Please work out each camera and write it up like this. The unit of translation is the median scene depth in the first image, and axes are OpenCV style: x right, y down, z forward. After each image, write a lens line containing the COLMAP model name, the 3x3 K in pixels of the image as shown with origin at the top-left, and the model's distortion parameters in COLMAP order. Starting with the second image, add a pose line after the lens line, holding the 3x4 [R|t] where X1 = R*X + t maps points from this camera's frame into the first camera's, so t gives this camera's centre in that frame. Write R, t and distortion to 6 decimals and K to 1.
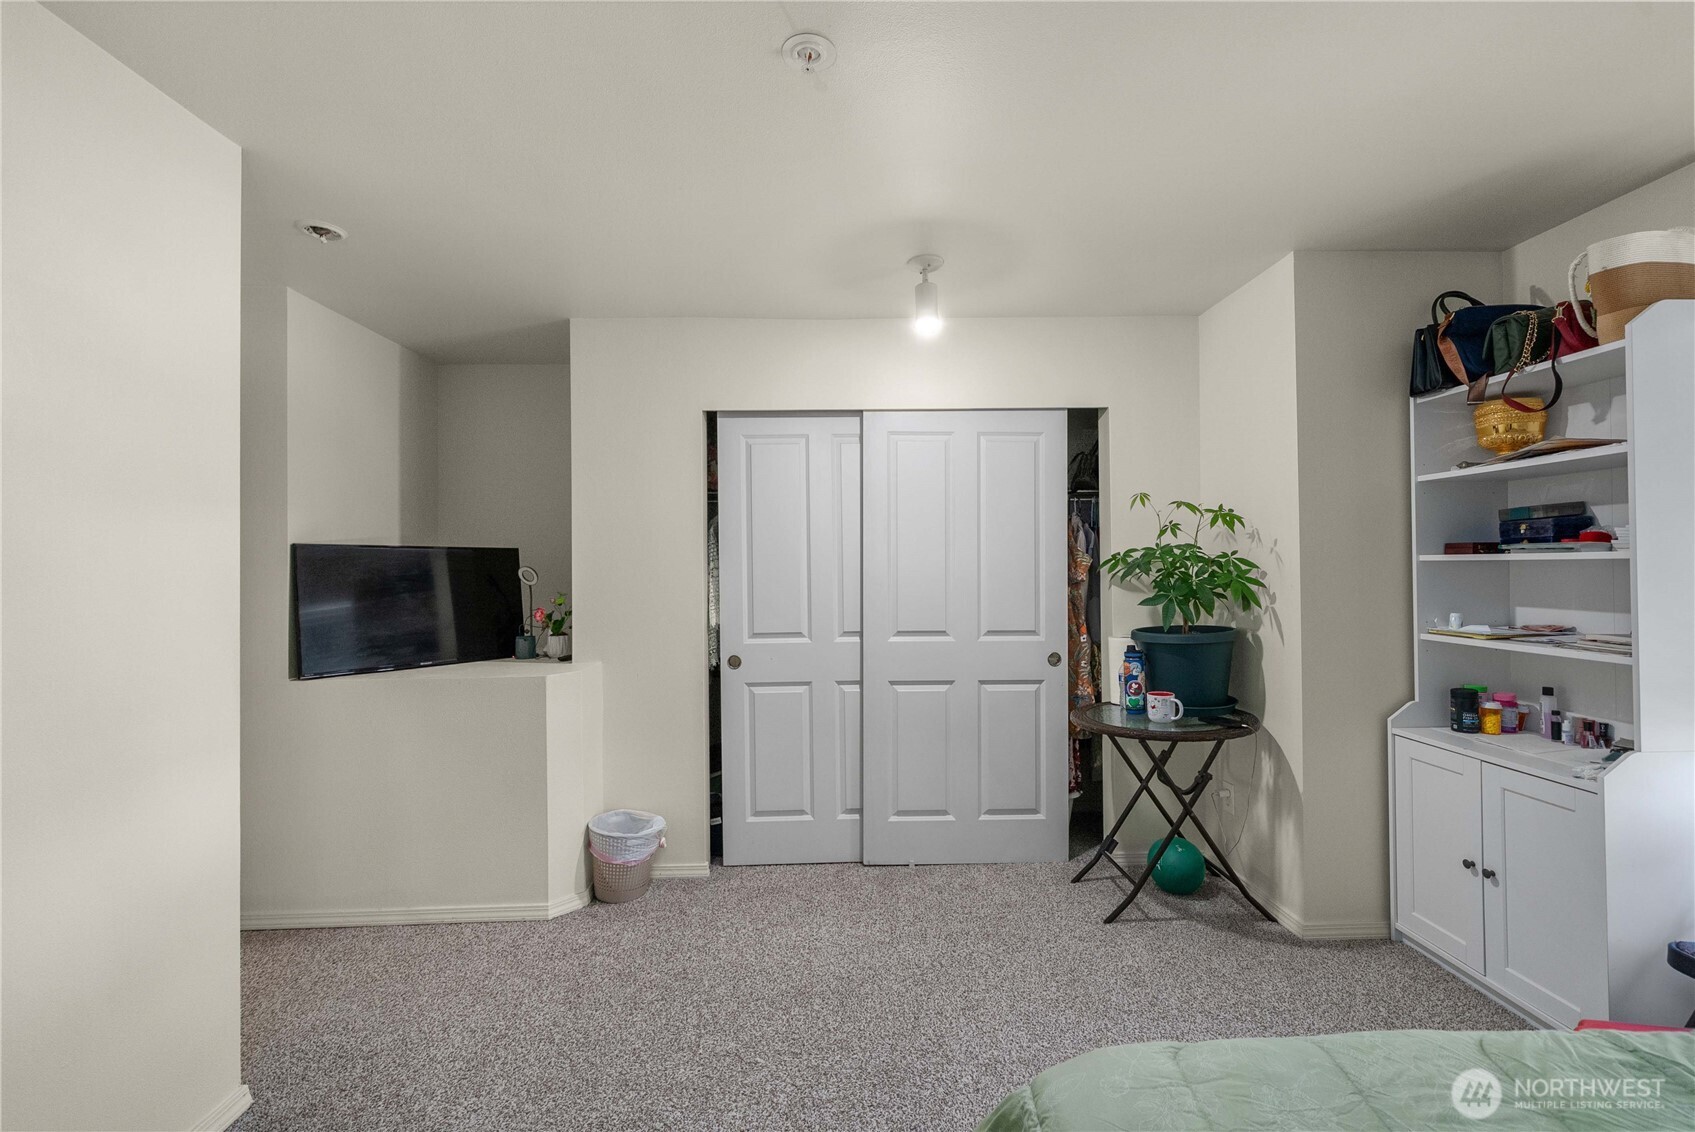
lens RADIAL K [[711.4, 0, 847.5], [0, 711.4, 566.0], [0, 0, 1]] dist [-0.000310, -0.000002]
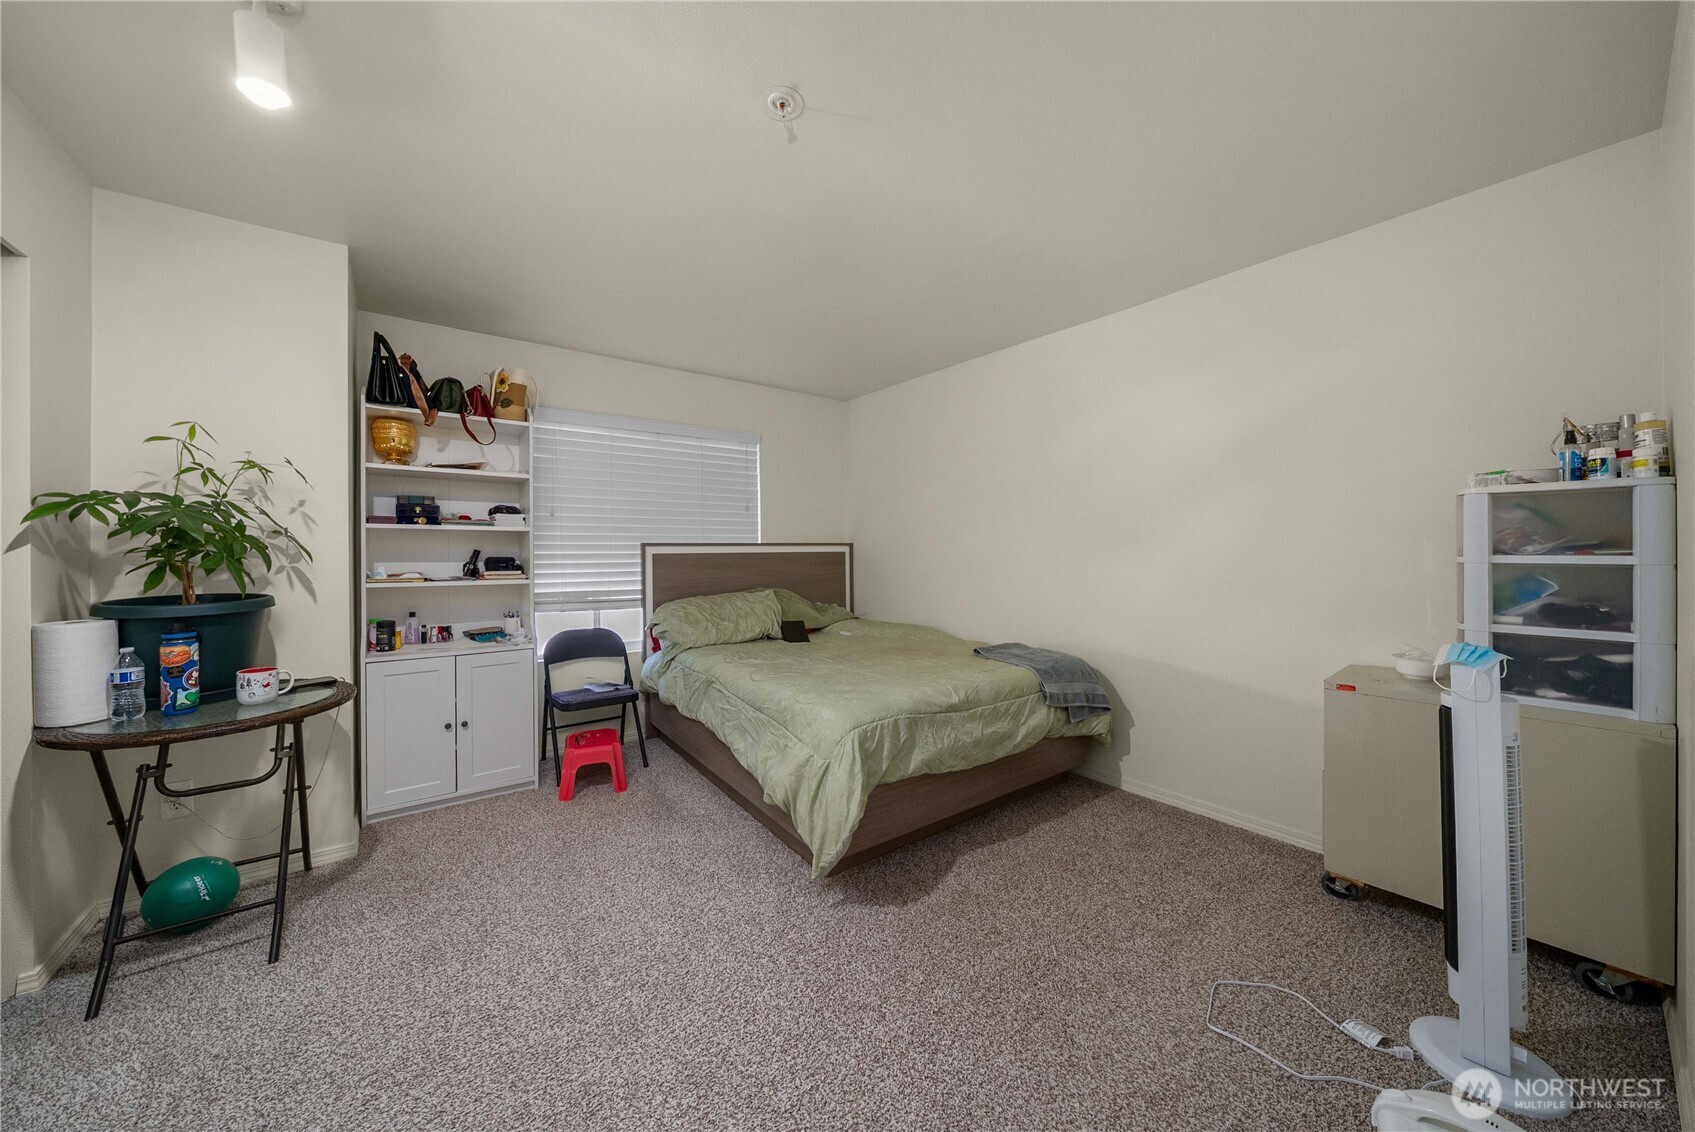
lens RADIAL K [[597.4, 0, 849.4], [0, 597.4, 563.1], [0, 0, 1]] dist [-0.003162, -0.000290]
pose [[-0.596153, -0.001937, 0.802868, -0.626145], [0.000175, 0.999997, 0.002542, 0.057944], [-0.802871, 0.001656, -0.596151, 0.985262]]
